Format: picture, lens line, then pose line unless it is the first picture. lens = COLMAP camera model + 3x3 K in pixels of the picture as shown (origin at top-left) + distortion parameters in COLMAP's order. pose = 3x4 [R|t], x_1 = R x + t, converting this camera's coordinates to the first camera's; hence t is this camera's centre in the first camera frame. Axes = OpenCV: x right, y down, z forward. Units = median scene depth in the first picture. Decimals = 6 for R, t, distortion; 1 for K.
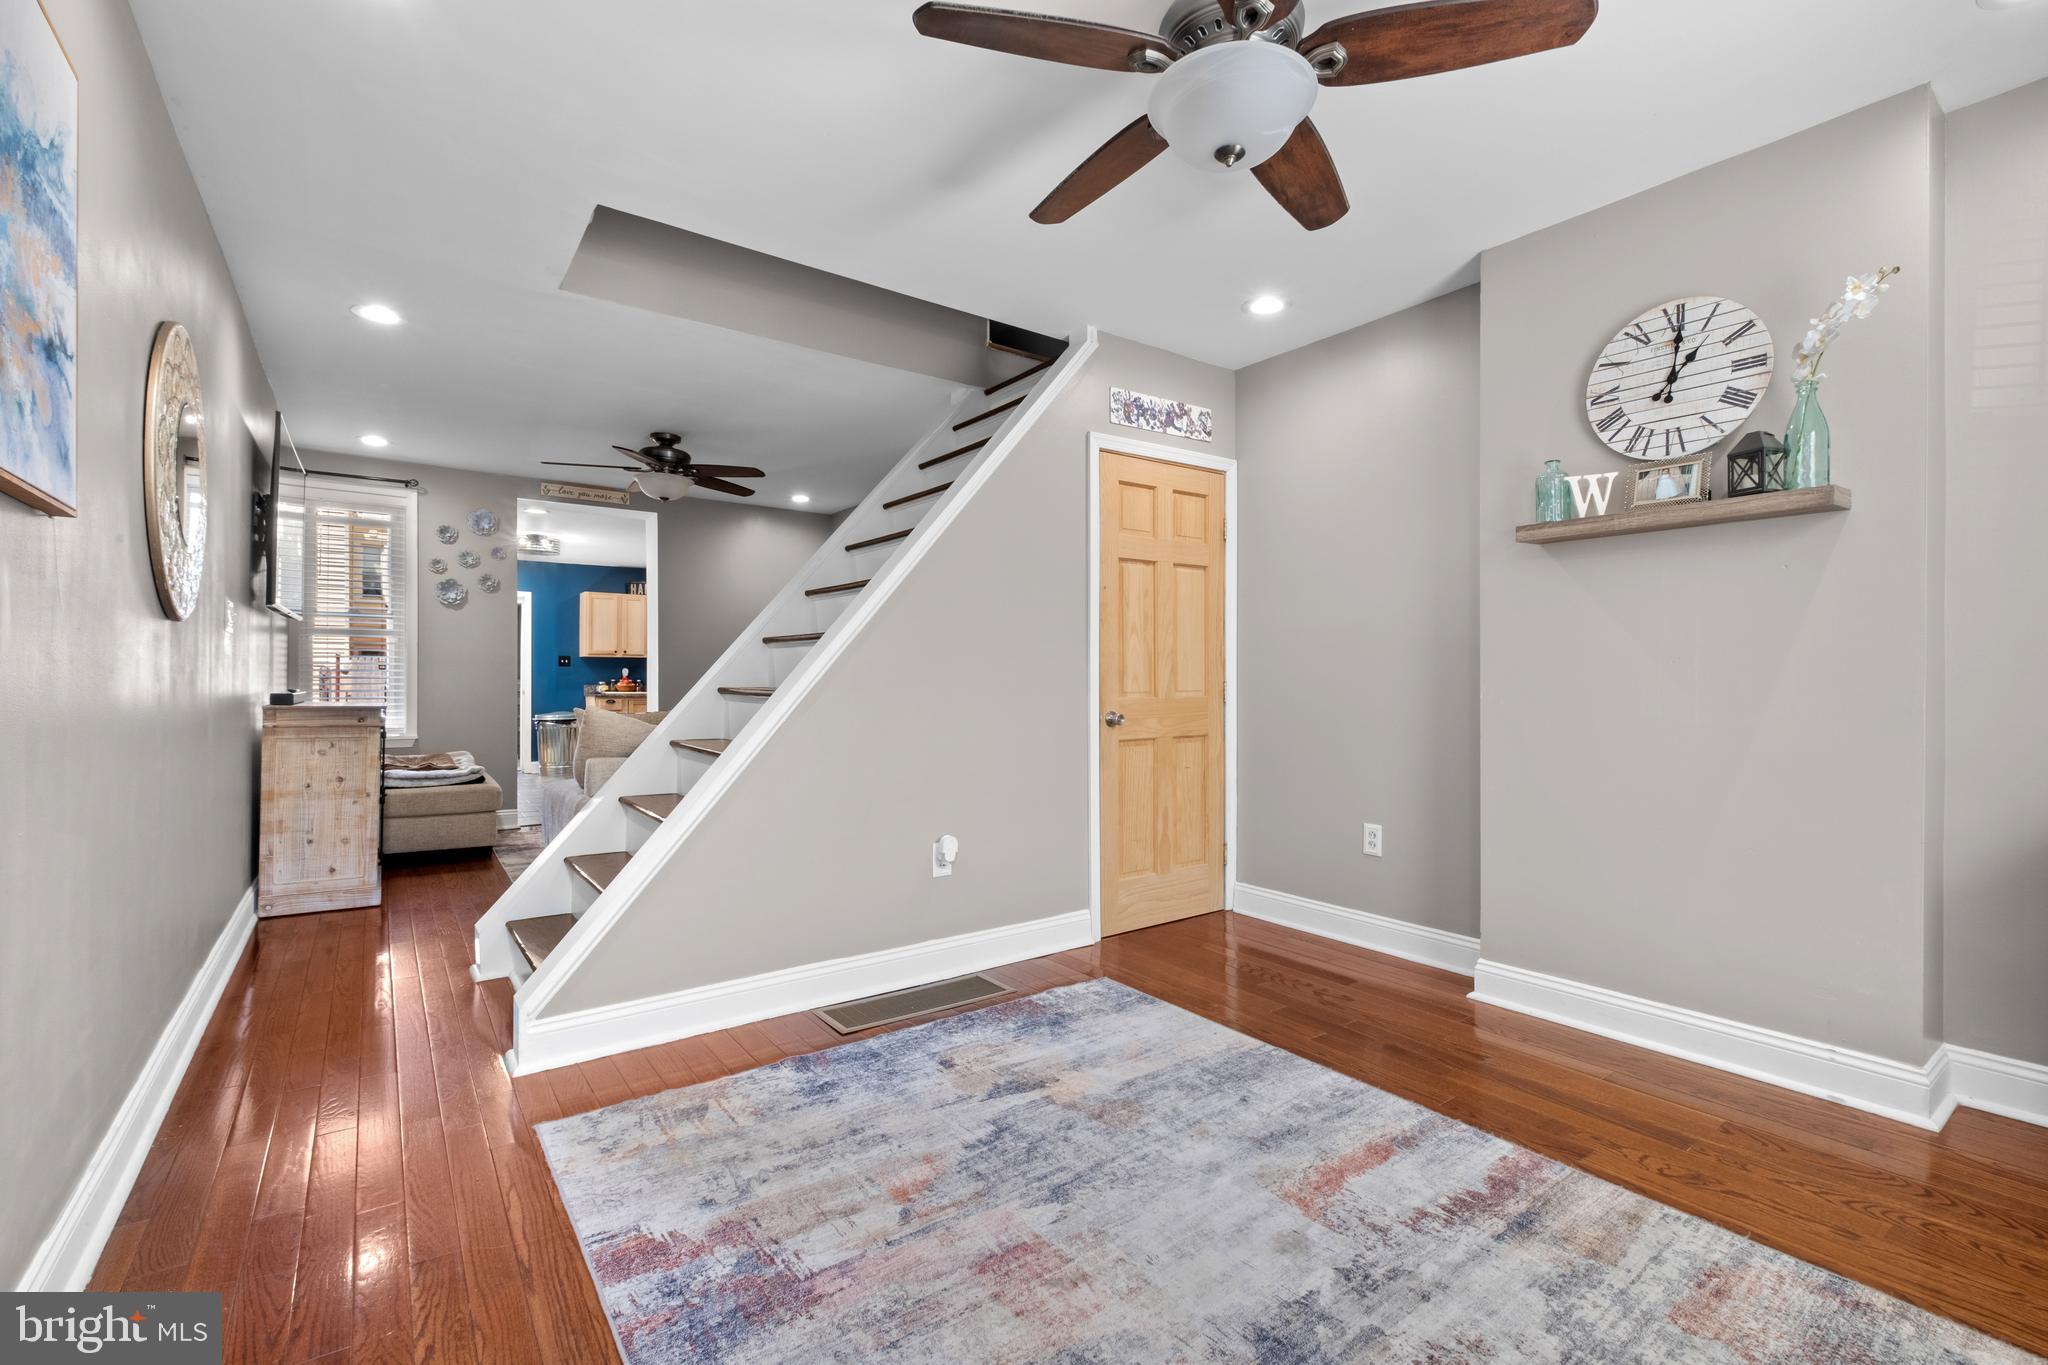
lens RADIAL K [[887.8, 0, 1029.7], [0, 887.8, 679.1], [0, 0, 1]] dist [0.011100, -0.007777]
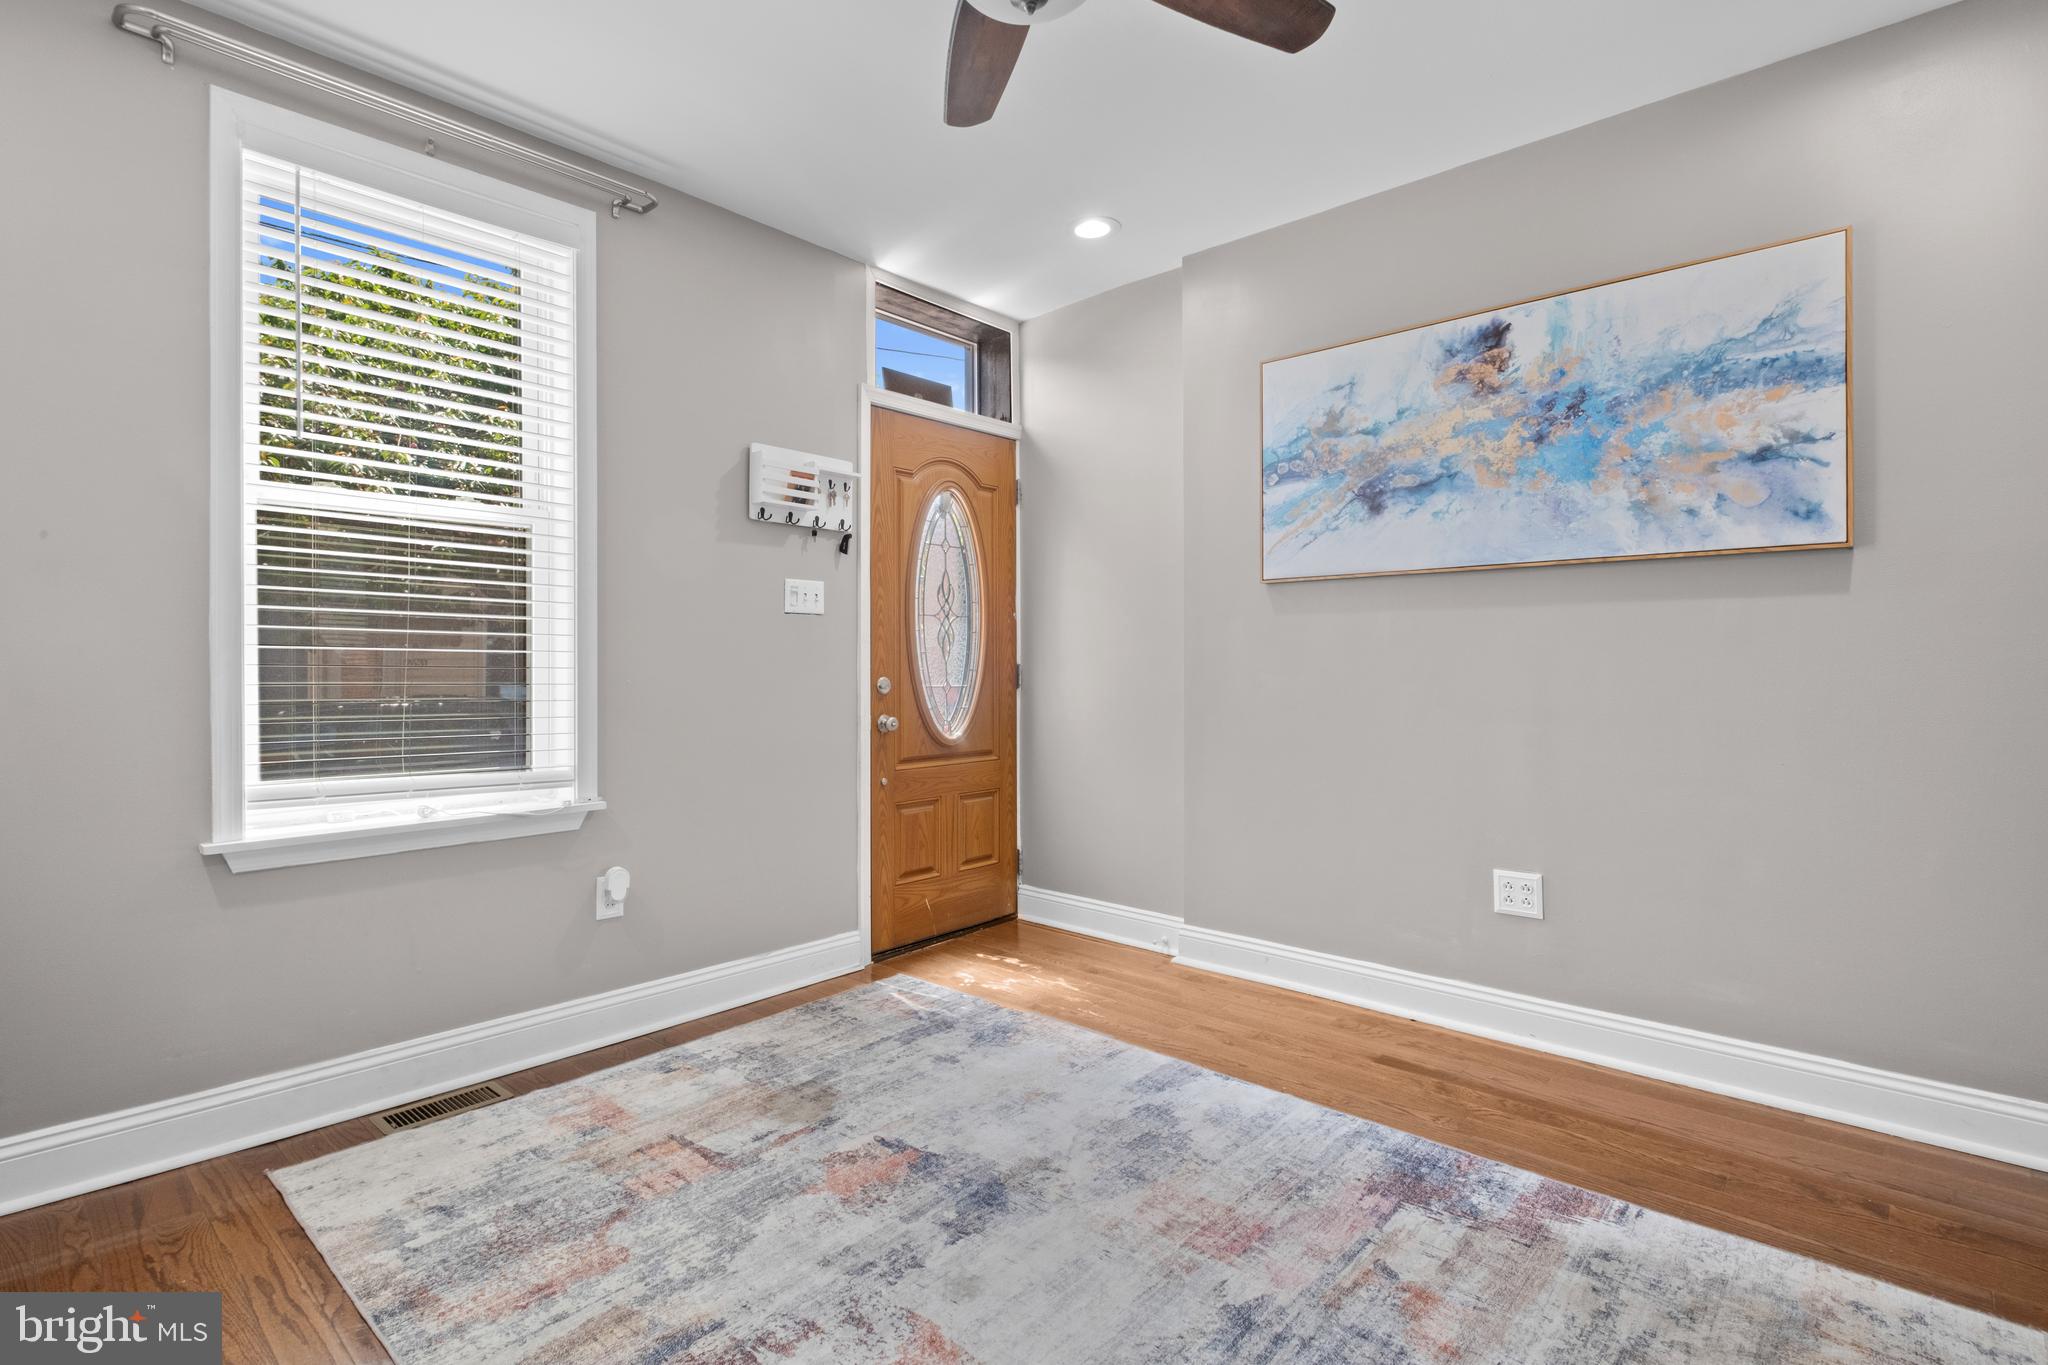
lens RADIAL K [[990.2, 0, 994.6], [0, 990.2, 666.3], [0, 0, 1]] dist [0.000934, -0.000165]
pose [[-0.982008, -0.001219, -0.188834, 0.302489], [-0.001309, 0.999999, 0.000350, 0.002170], [0.188834, 0.000591, -0.982009, 1.334907]]
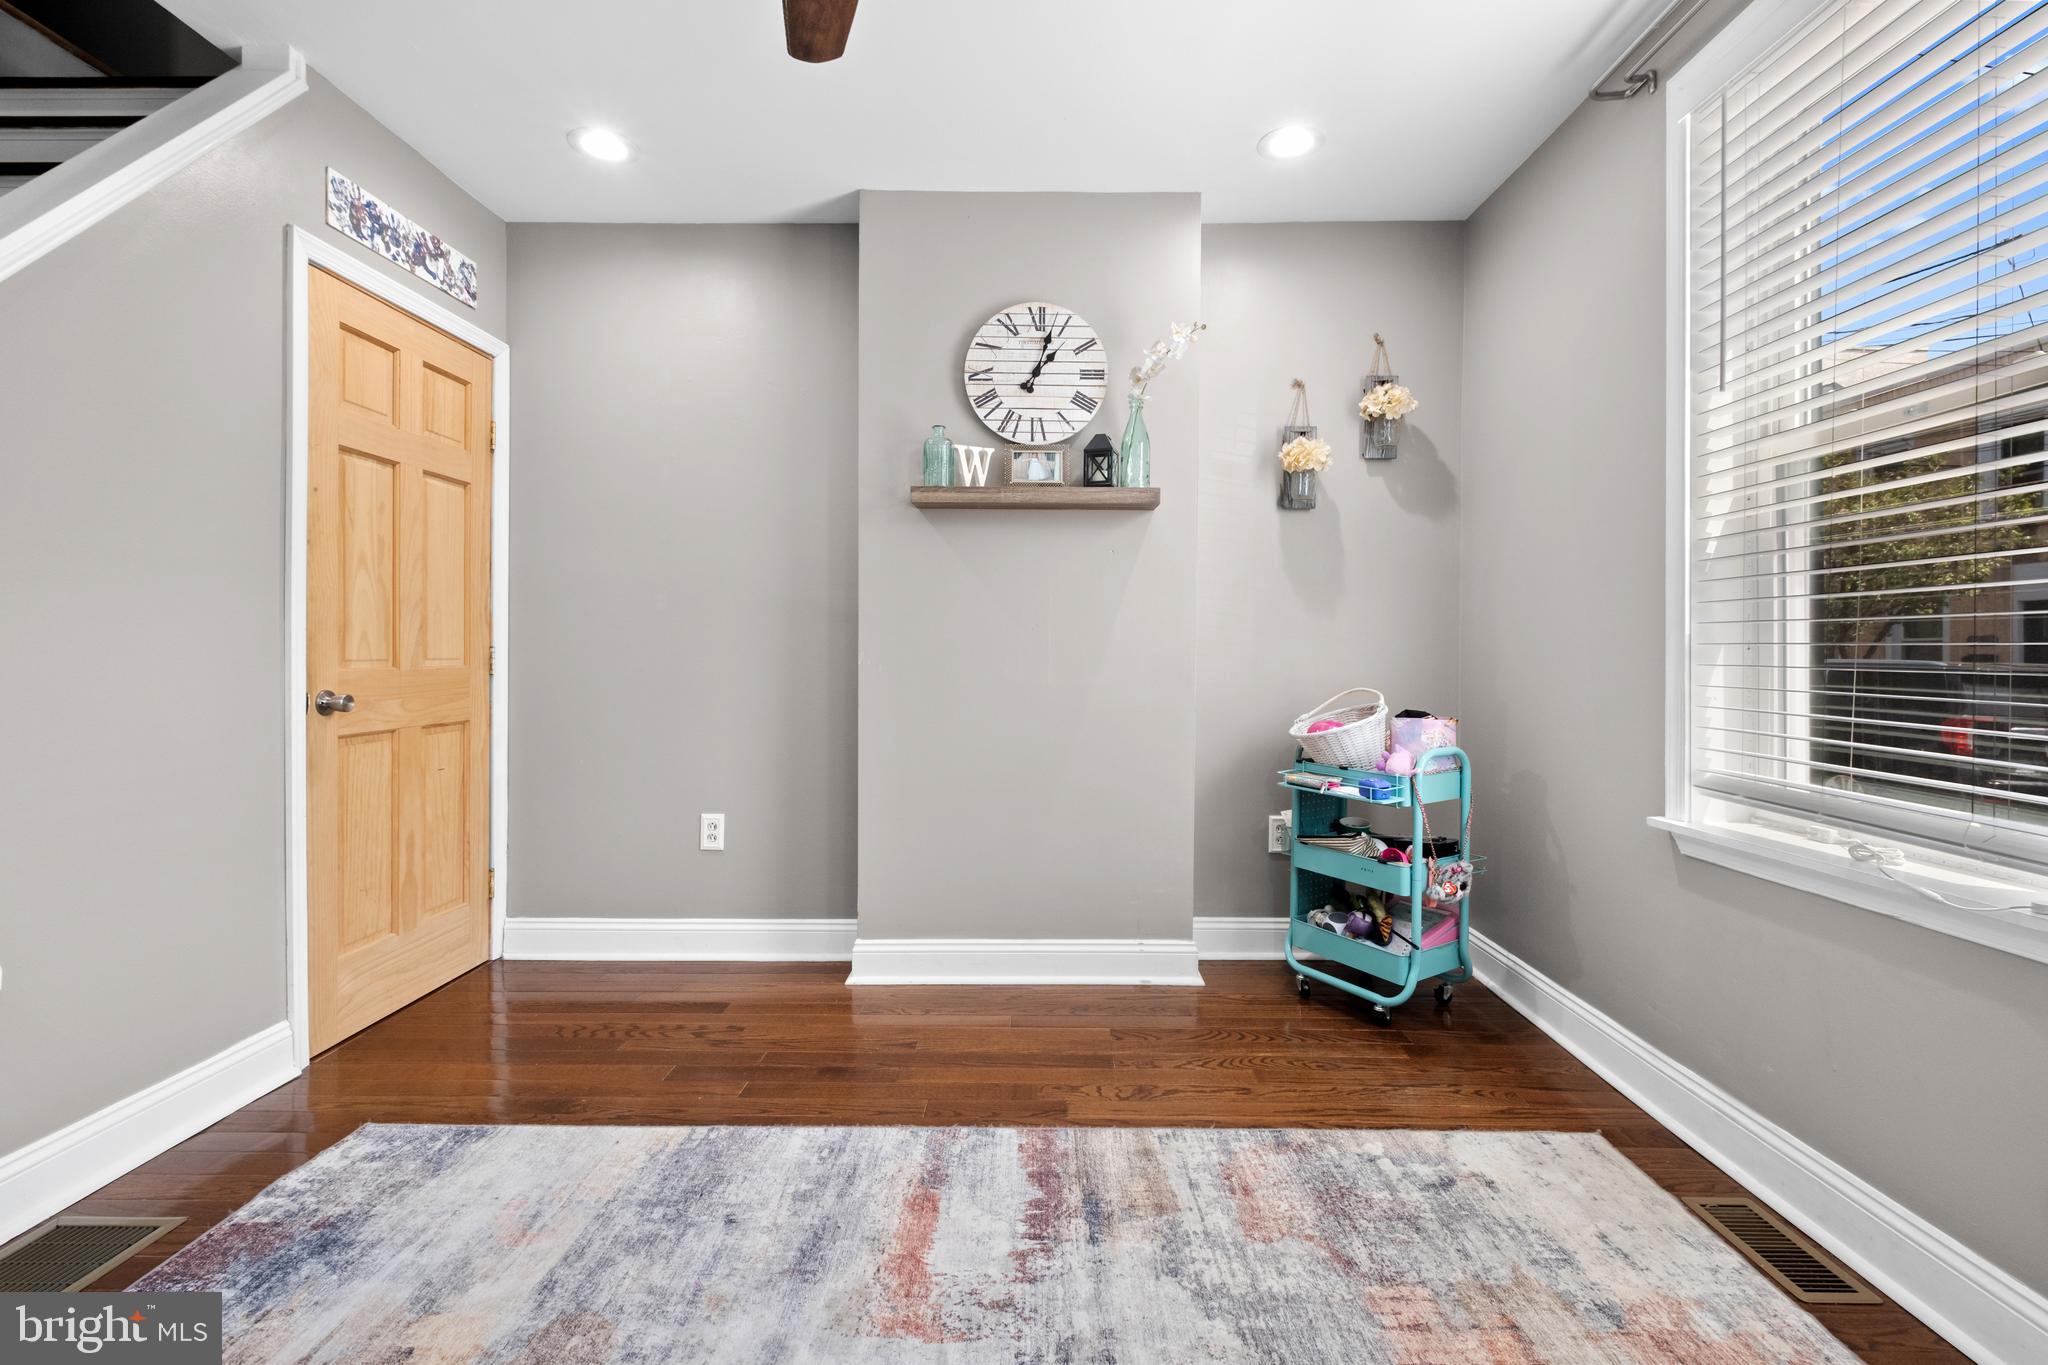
lens RADIAL K [[898.8, 0, 1036.2], [0, 898.8, 659.9], [0, 0, 1]] dist [0.015339, -0.011771]
pose [[0.596278, 0.000194, 0.802778, -0.176330], [-0.004697, 0.999984, 0.003247, 0.015696], [-0.802764, -0.005706, 0.596270, 0.334690]]
